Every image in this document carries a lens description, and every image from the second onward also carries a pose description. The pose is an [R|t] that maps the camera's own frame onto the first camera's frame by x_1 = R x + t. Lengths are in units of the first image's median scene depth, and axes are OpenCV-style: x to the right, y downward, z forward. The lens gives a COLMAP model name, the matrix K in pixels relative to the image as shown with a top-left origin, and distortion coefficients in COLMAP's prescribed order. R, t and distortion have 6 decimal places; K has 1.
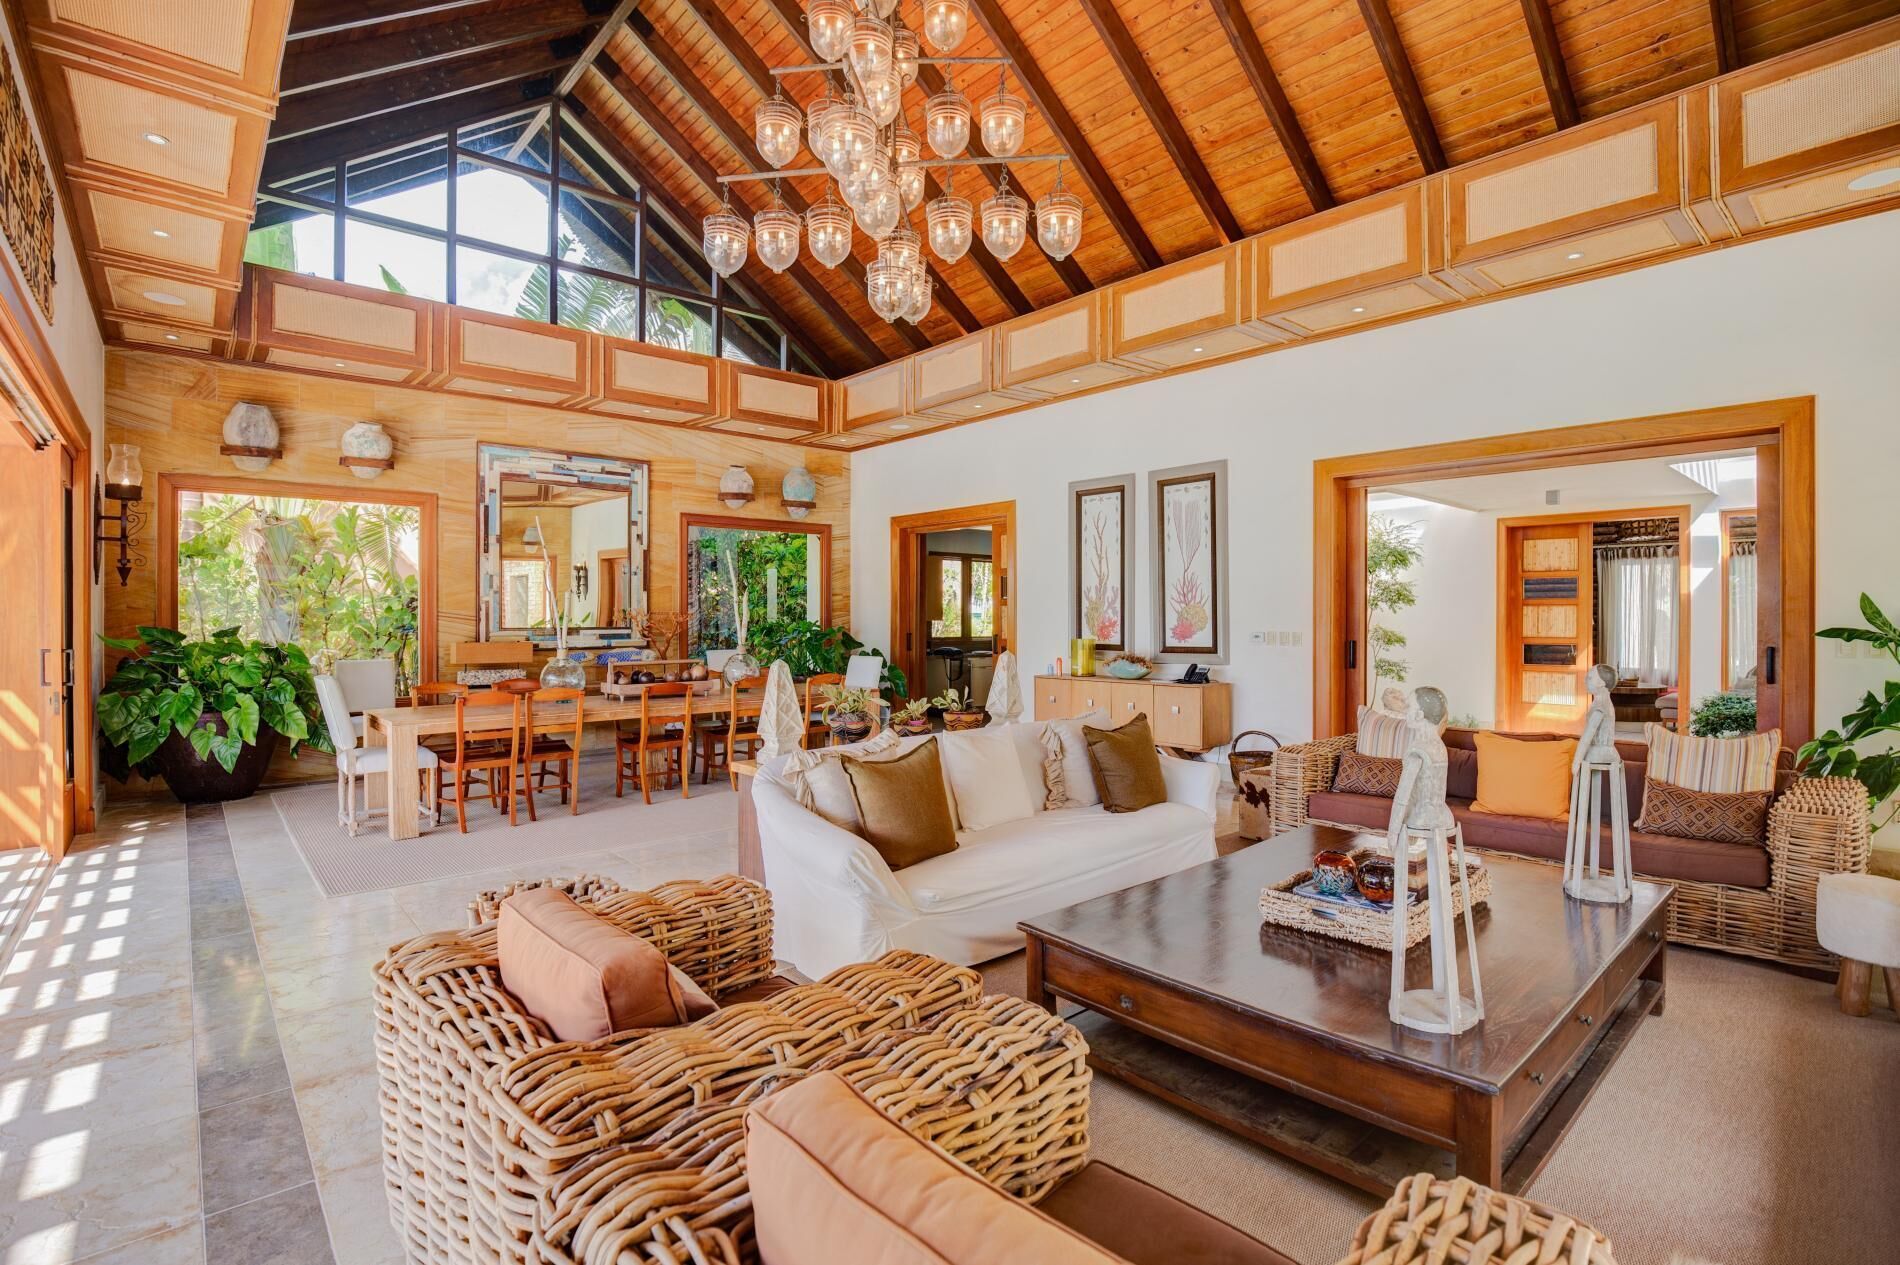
lens RADIAL K [[883.3, 0, 950.0], [0, 883.3, 632.5], [0, 0, 1]] dist [-0.008908, -0.000024]
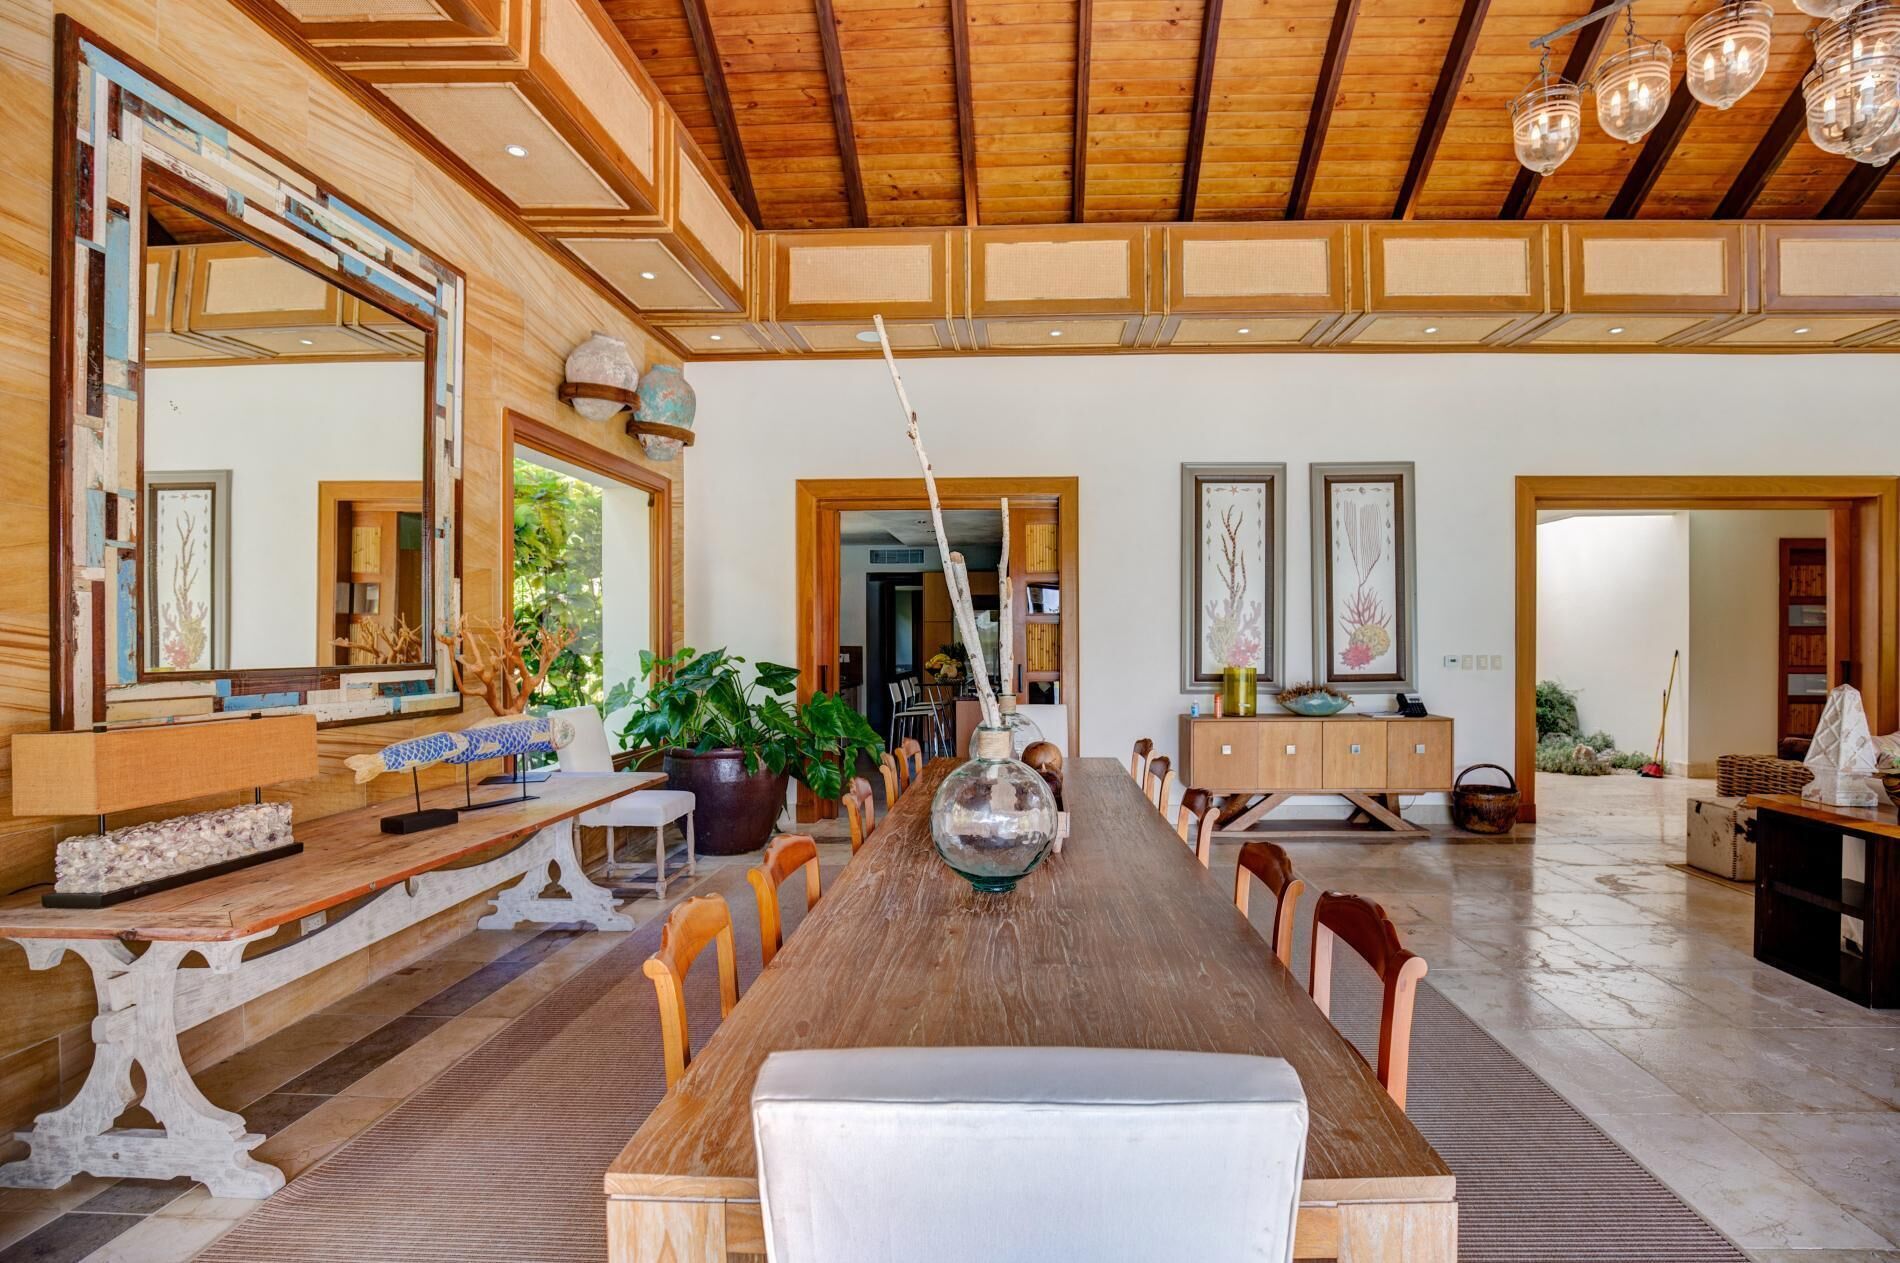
lens RADIAL K [[902.8, 0, 1010.9], [0, 902.8, 638.3], [0, 0, 1]] dist [-0.001169, 0.000937]
pose [[0.687768, 0.002573, 0.725926, -0.530508], [0.014942, 0.999732, -0.017701, -0.007340], [-0.725776, 0.023021, 0.687545, 0.576111]]
